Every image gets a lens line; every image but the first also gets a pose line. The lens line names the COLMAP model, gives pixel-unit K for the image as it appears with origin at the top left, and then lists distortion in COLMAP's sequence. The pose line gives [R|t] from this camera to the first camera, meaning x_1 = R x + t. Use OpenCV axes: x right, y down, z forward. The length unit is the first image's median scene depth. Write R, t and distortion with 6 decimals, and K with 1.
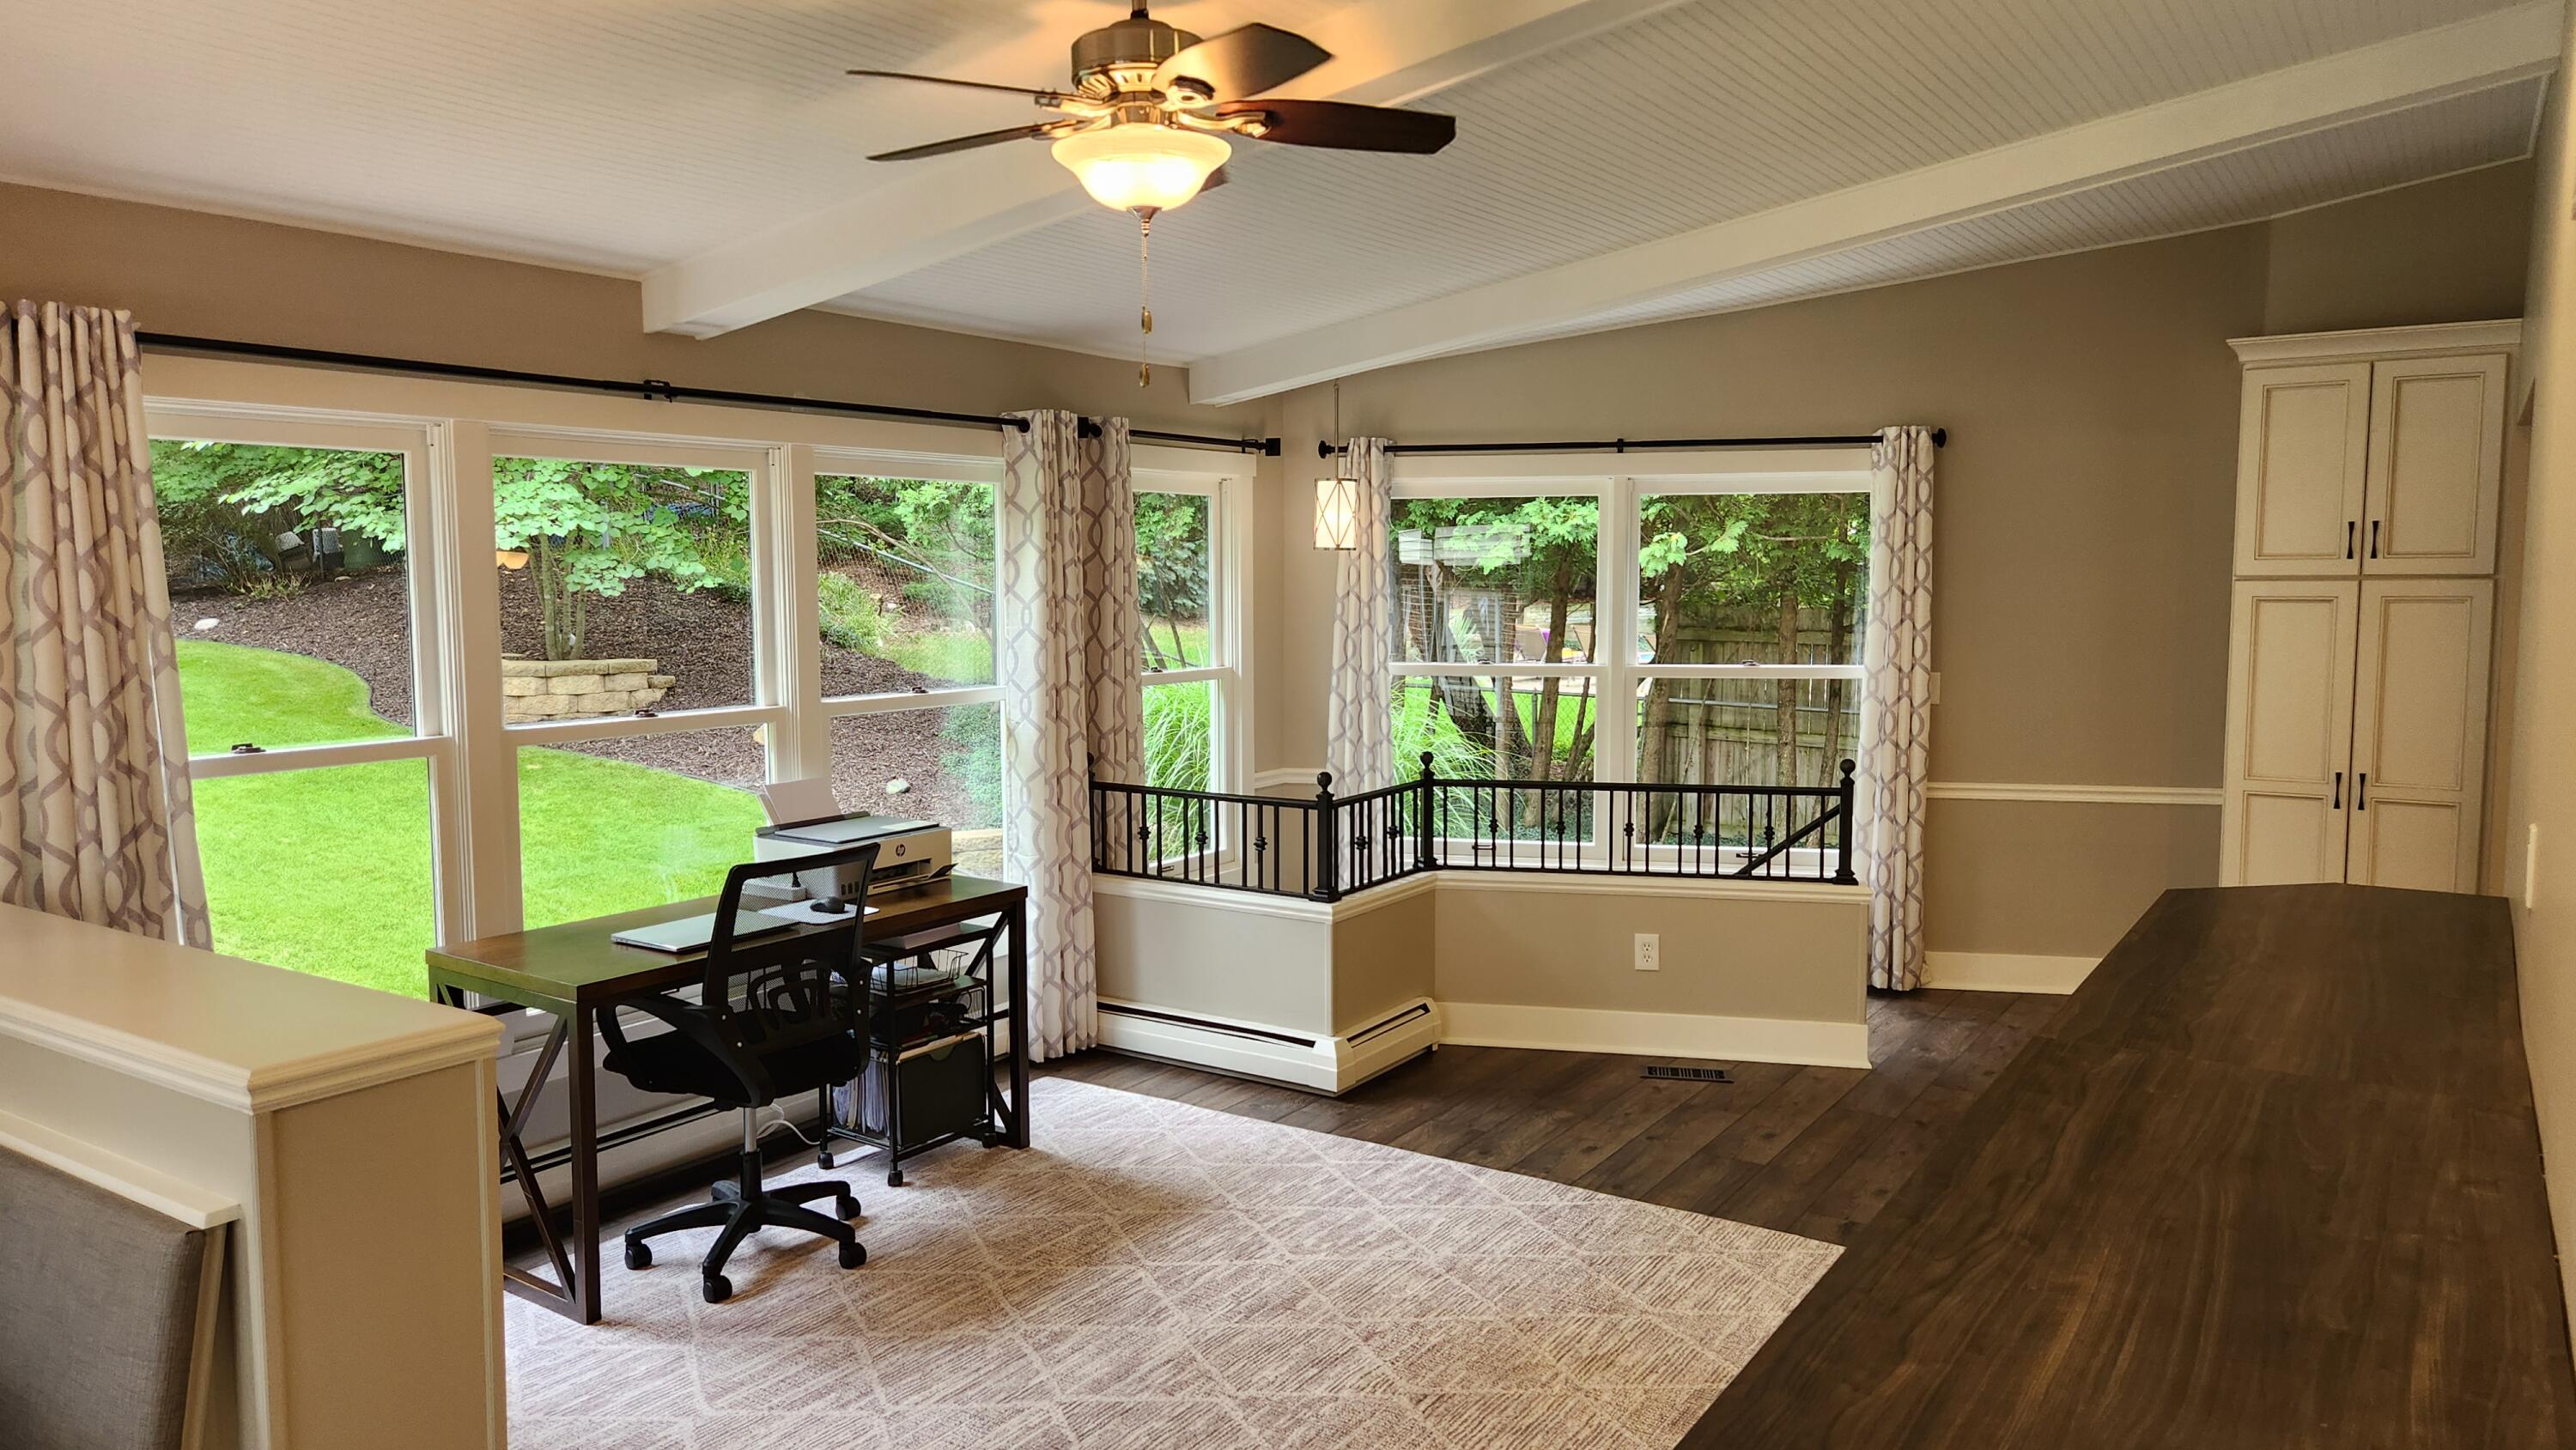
lens RADIAL K [[1722.5, 0, 1289.6], [0, 1722.5, 733.4], [0, 0, 1]] dist [0.053377, -0.042417]
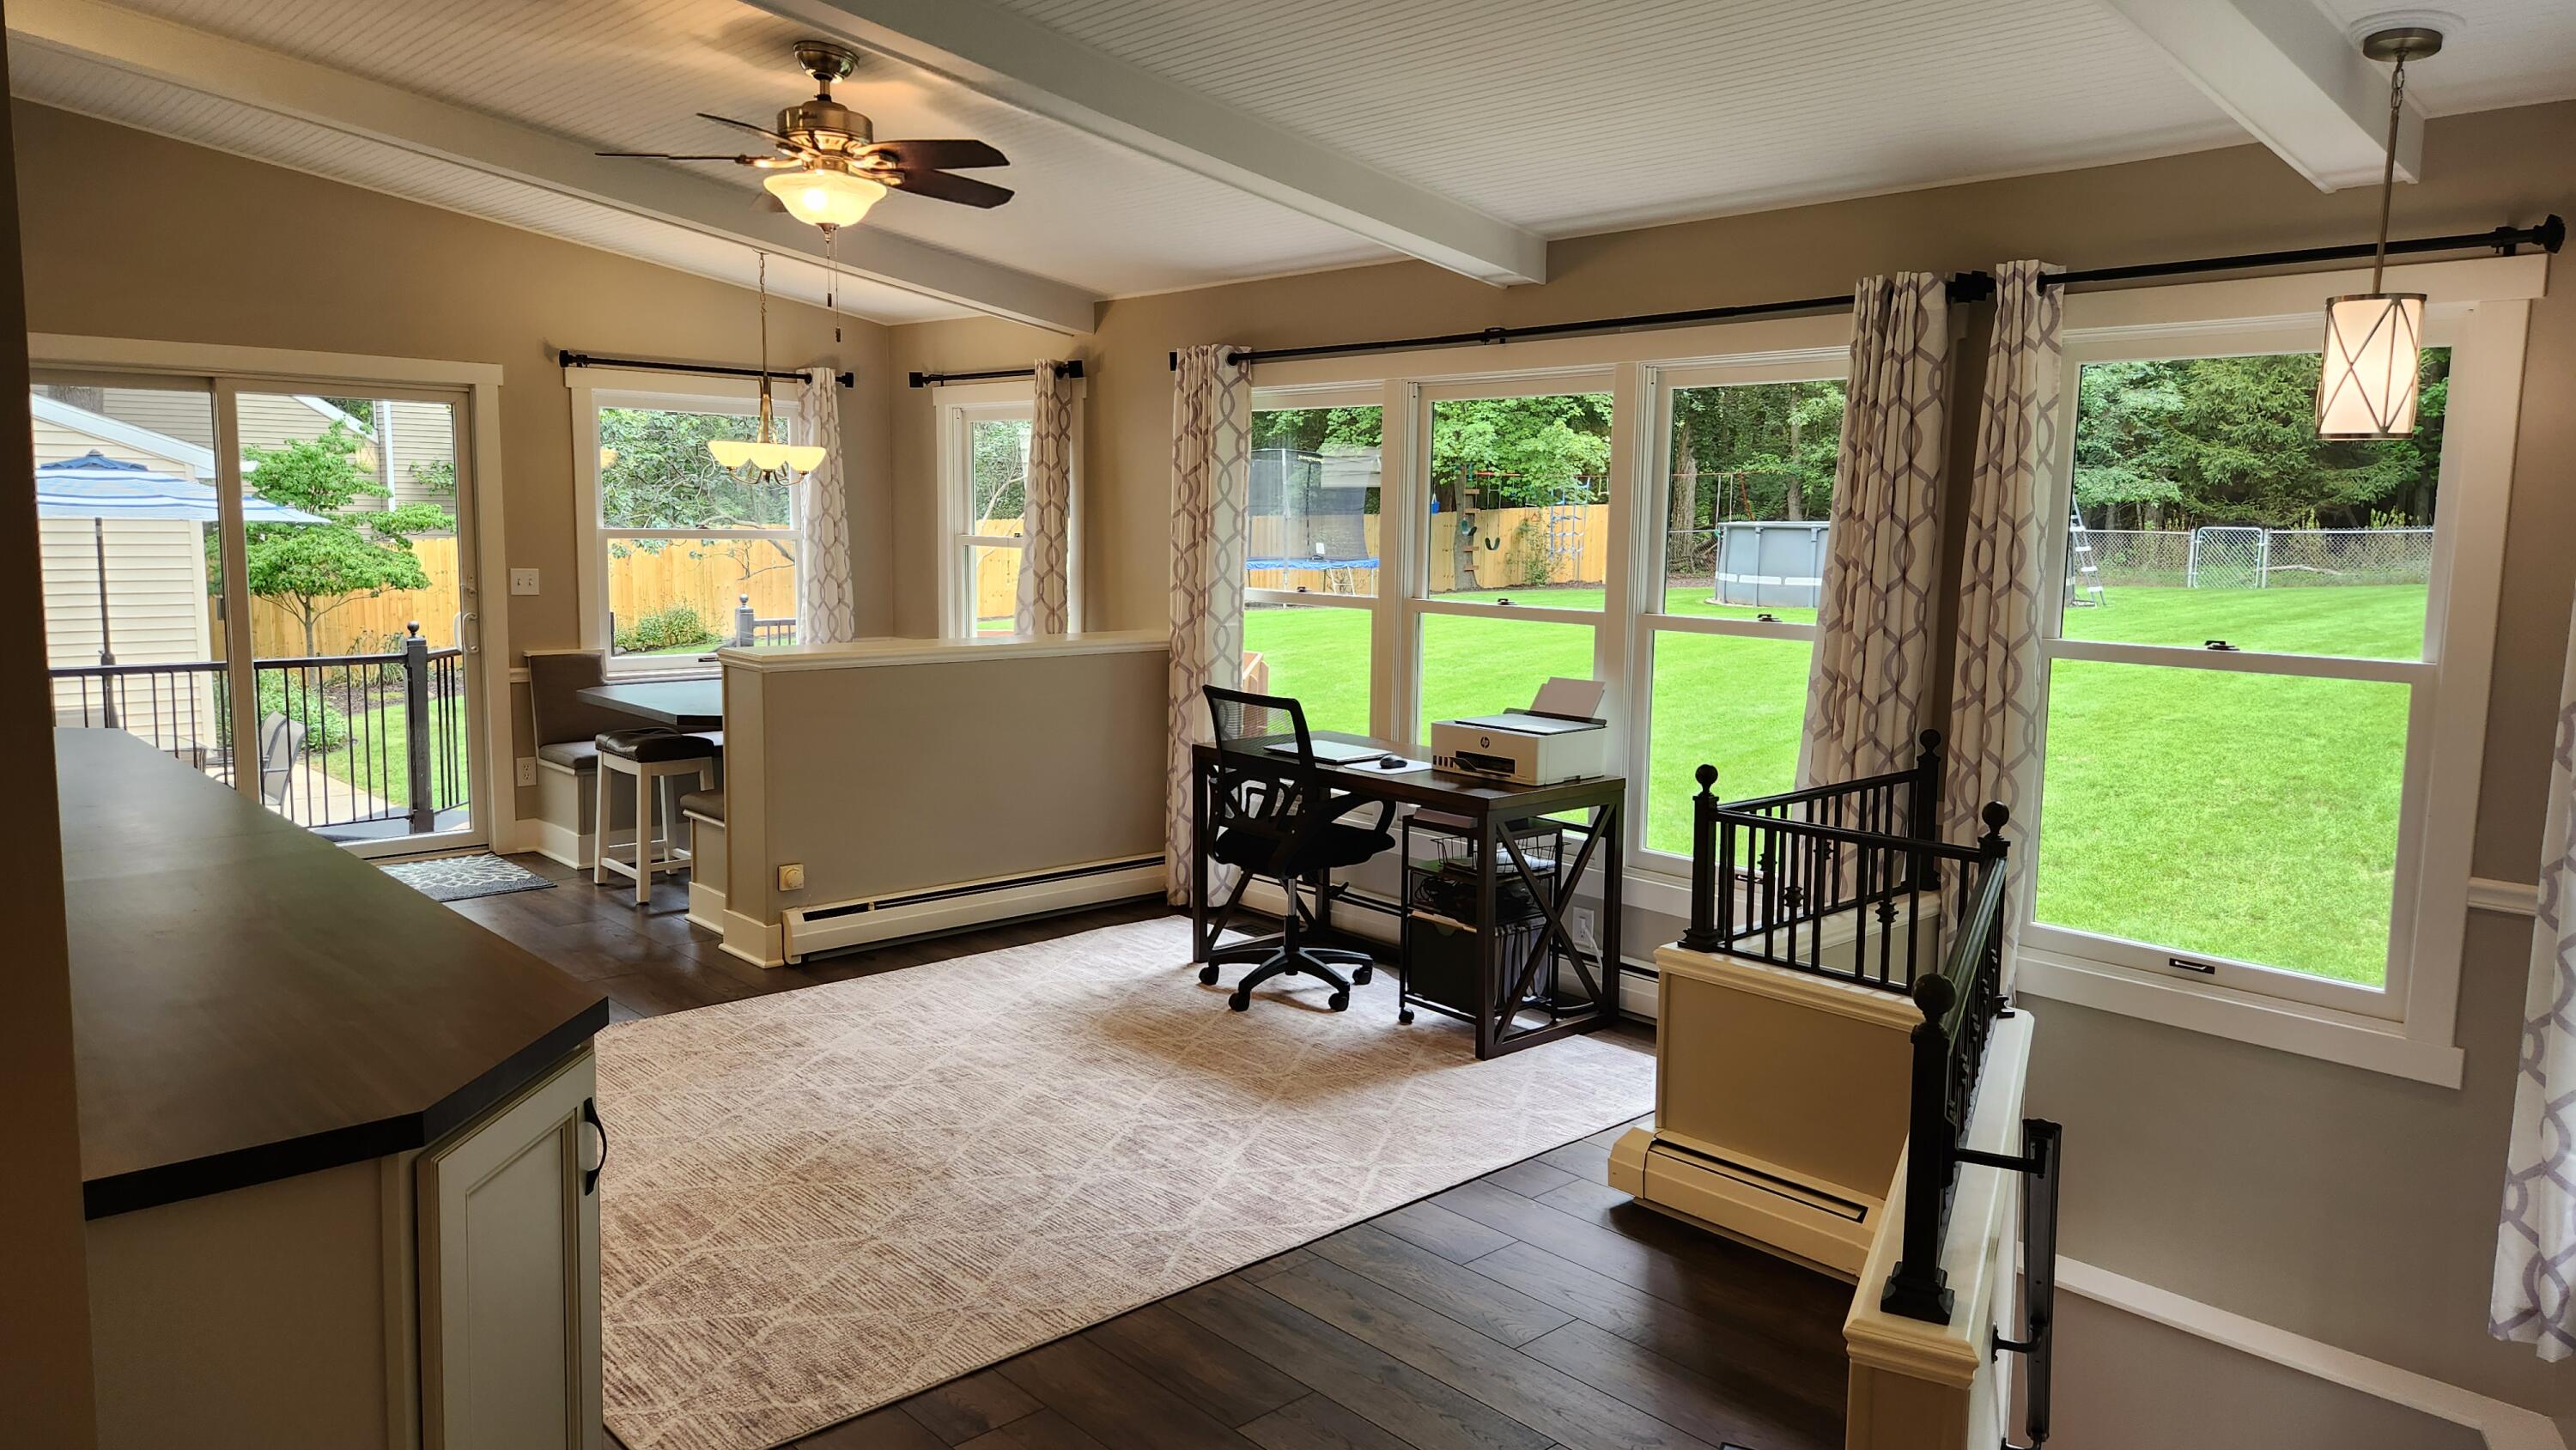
lens RADIAL K [[1722.5, 0, 1290.8], [0, 1722.5, 717.9], [0, 0, 1]] dist [0.053377, -0.042417]
pose [[-0.246979, 0.116285, -0.962018, 1.078815], [-0.108529, 0.983208, 0.146709, -0.118382], [0.962924, 0.140641, -0.230212, 1.457515]]
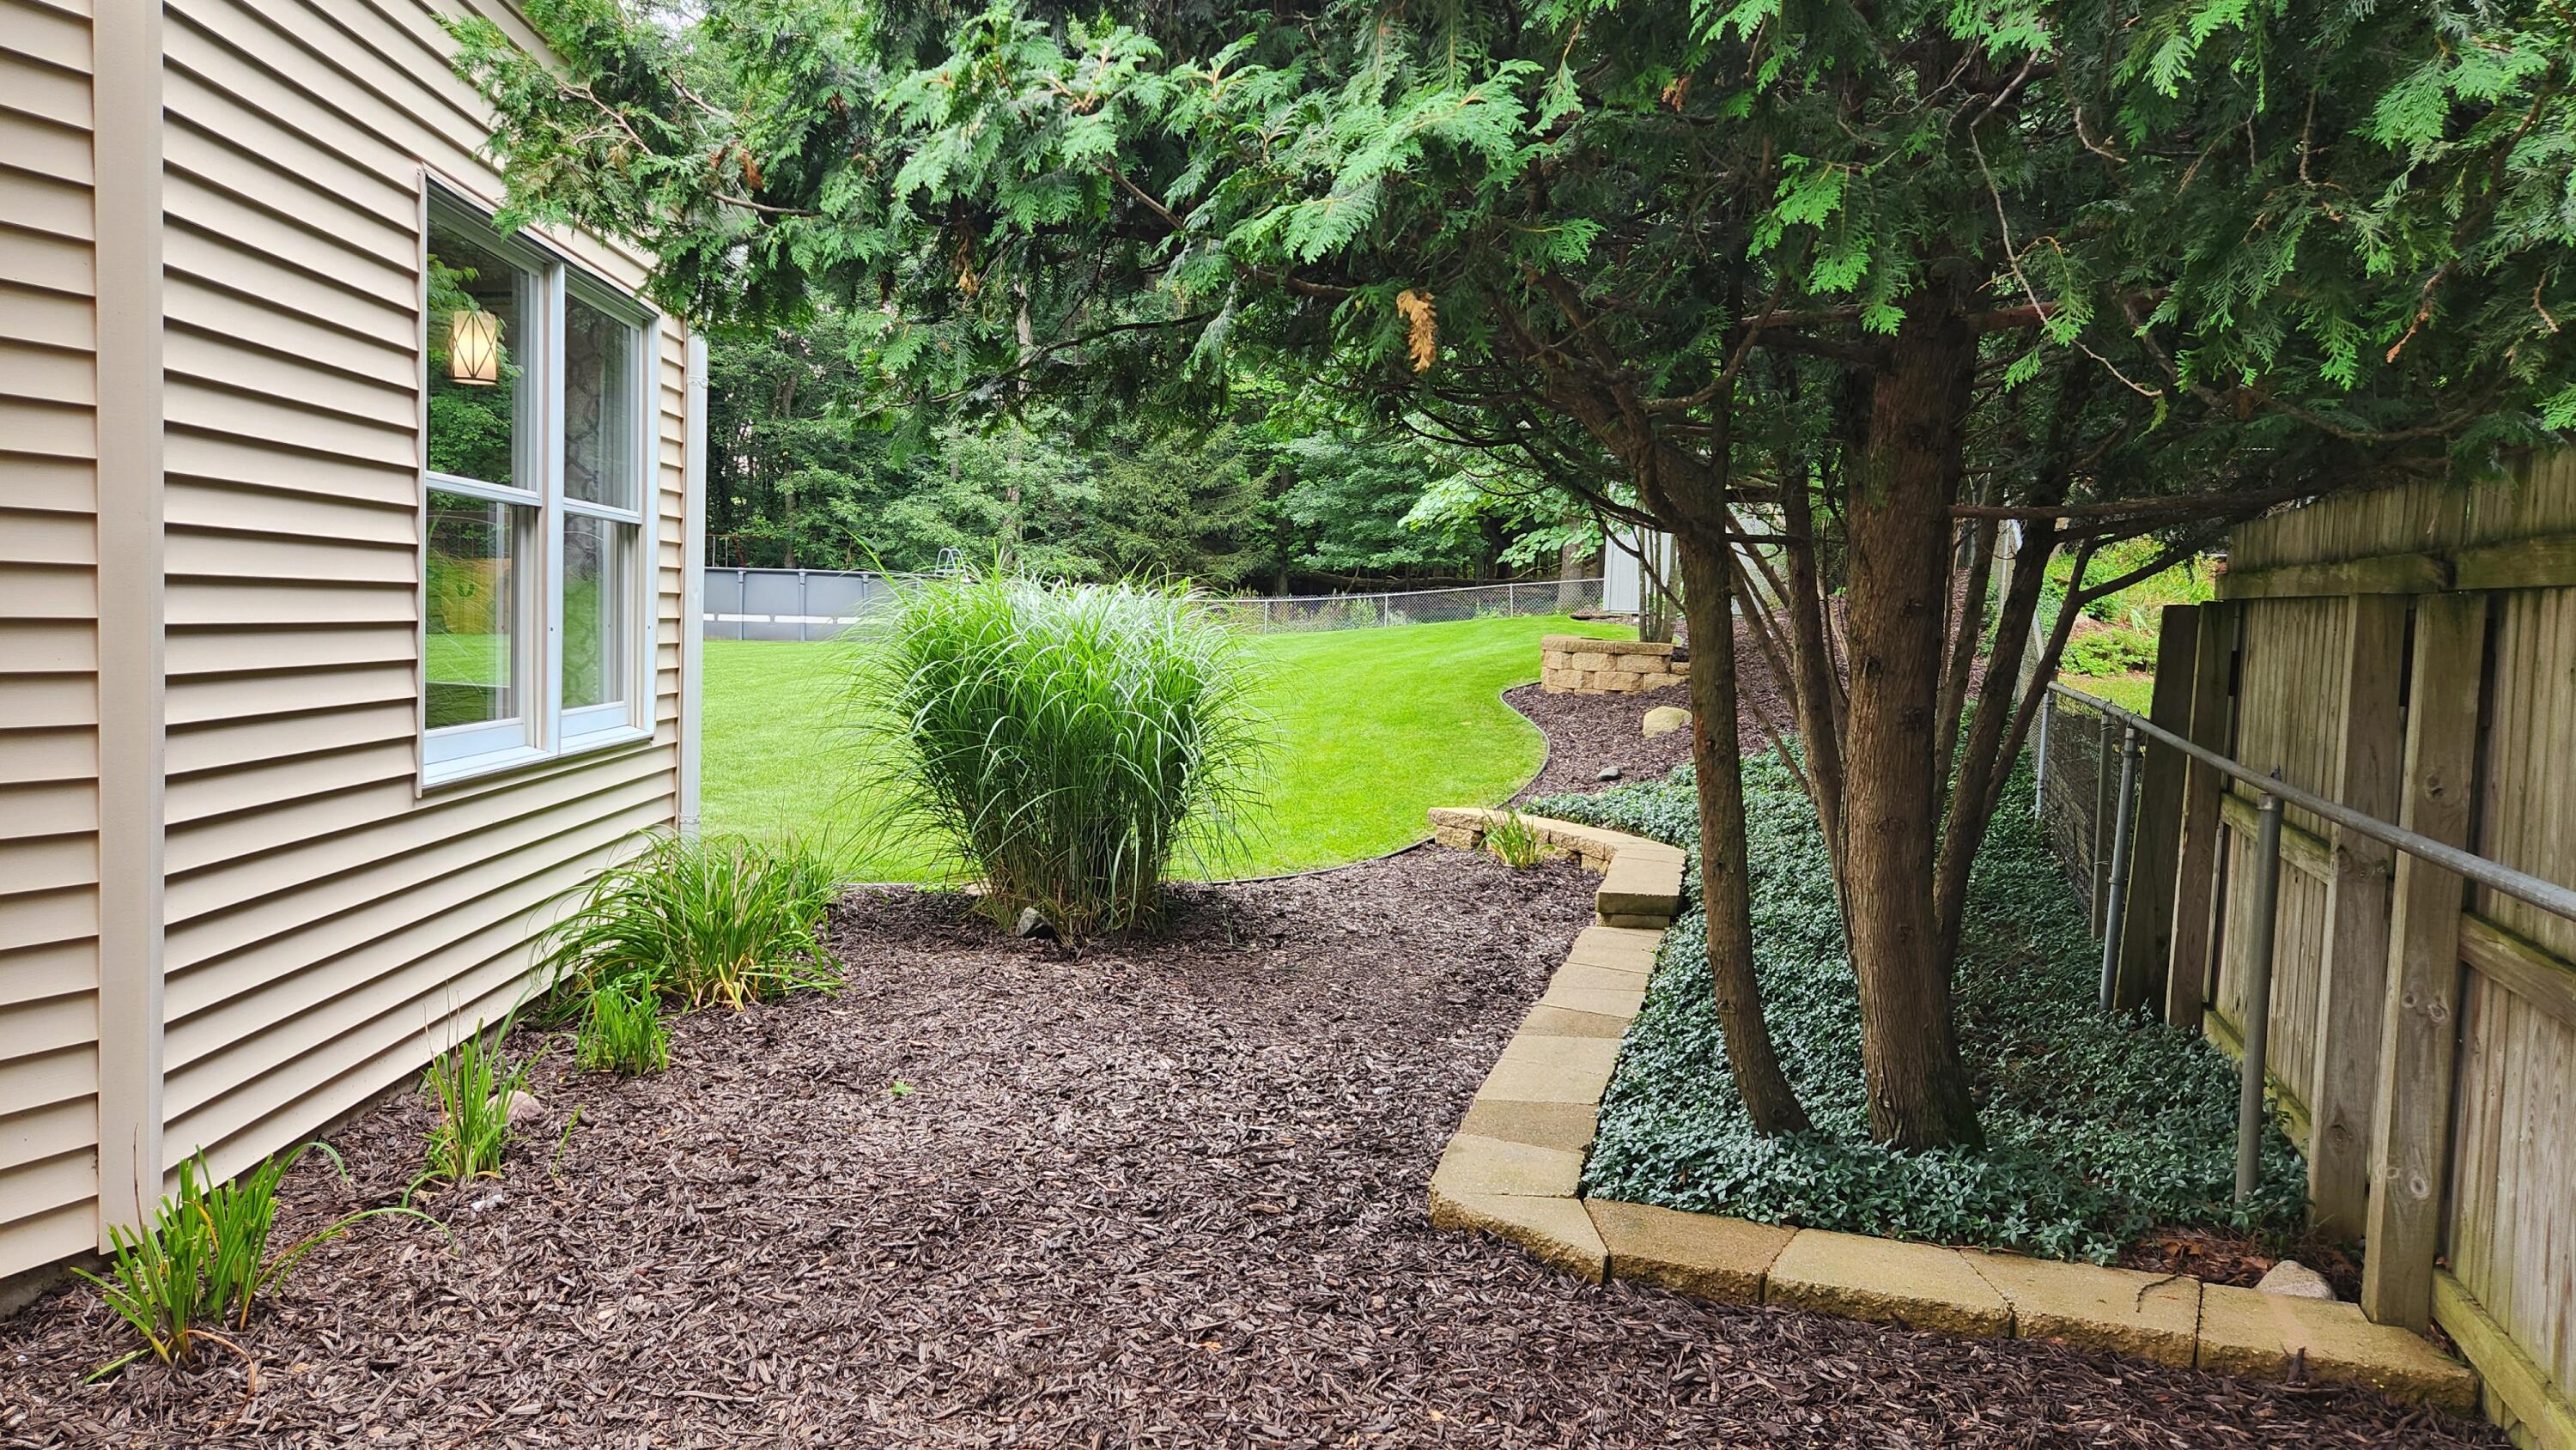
lens RADIAL K [[1722.5, 0, 1315.0], [0, 1722.5, 726.2], [0, 0, 1]] dist [0.053377, -0.042417]
pose [[0.264513, 0.071042, -0.961762, 2.052790], [-0.135962, 0.990069, 0.035739, -0.022833], [0.954750, 0.121310, 0.271546, 2.139289]]
